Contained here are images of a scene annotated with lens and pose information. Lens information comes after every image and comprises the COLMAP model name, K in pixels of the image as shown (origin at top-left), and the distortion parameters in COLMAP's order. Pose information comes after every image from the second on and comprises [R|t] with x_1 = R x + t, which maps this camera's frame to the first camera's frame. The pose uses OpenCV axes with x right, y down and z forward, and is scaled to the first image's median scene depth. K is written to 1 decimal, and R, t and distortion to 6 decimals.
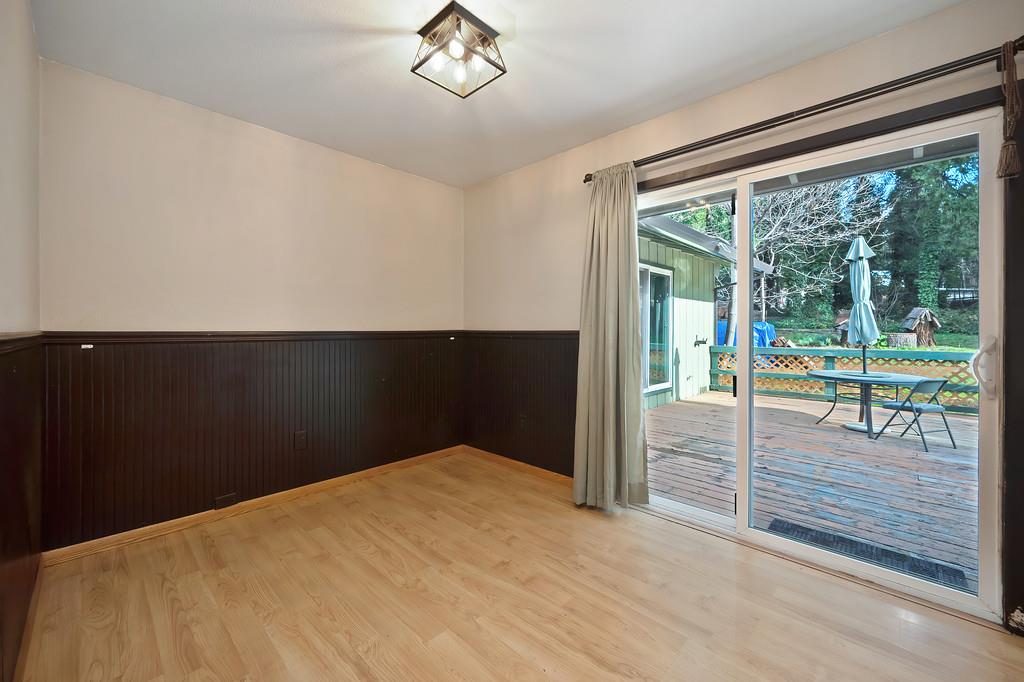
lens RADIAL K [[407.0, 0, 513.4], [0, 407.0, 333.5], [0, 0, 1]] dist [-0.000713, -0.000199]
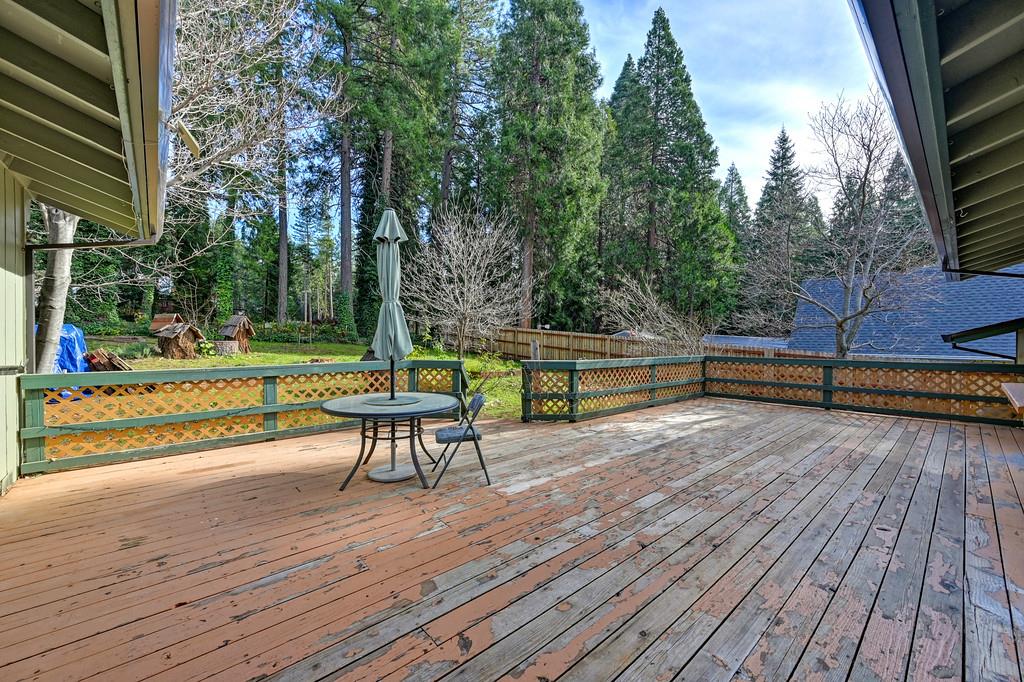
lens RADIAL K [[407.0, 0, 517.6], [0, 407.0, 337.6], [0, 0, 1]] dist [-0.000713, -0.000199]
pose [[0.076929, -0.002099, 0.997034, 0.106534], [0.008859, 0.999960, 0.001422, -0.007449], [-0.996997, 0.008723, 0.076944, 0.501107]]
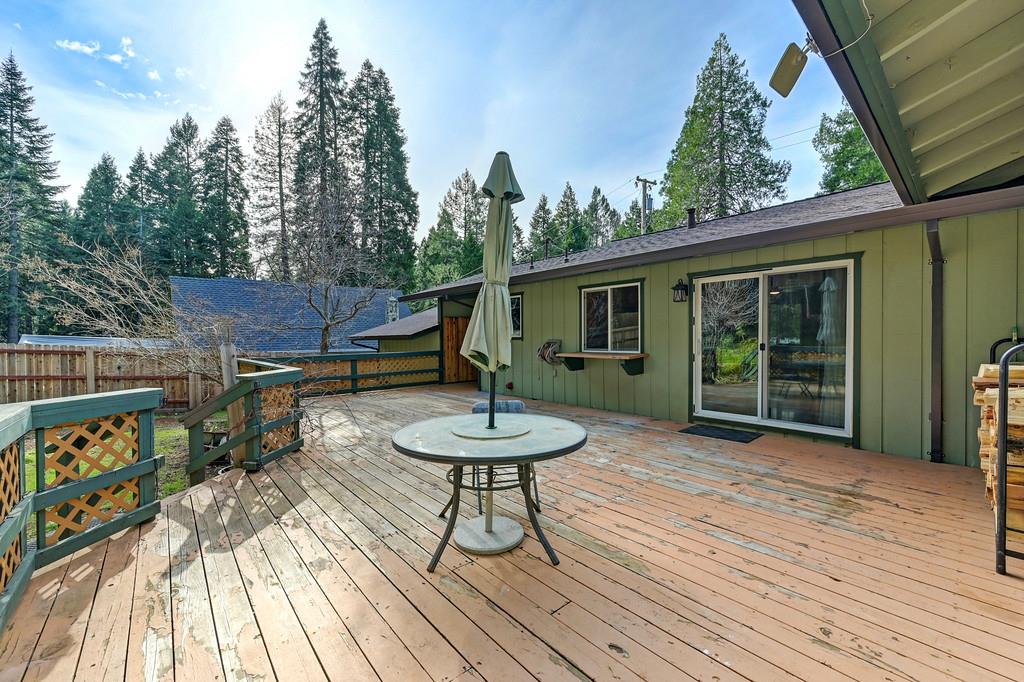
lens RADIAL K [[407.0, 0, 514.9], [0, 407.0, 339.9], [0, 0, 1]] dist [-0.000713, -0.000199]
pose [[-0.996833, 0.003653, 0.079445, 0.552729], [0.005168, 0.999808, 0.018875, -0.012087], [-0.079361, 0.019226, -0.996660, 1.040847]]
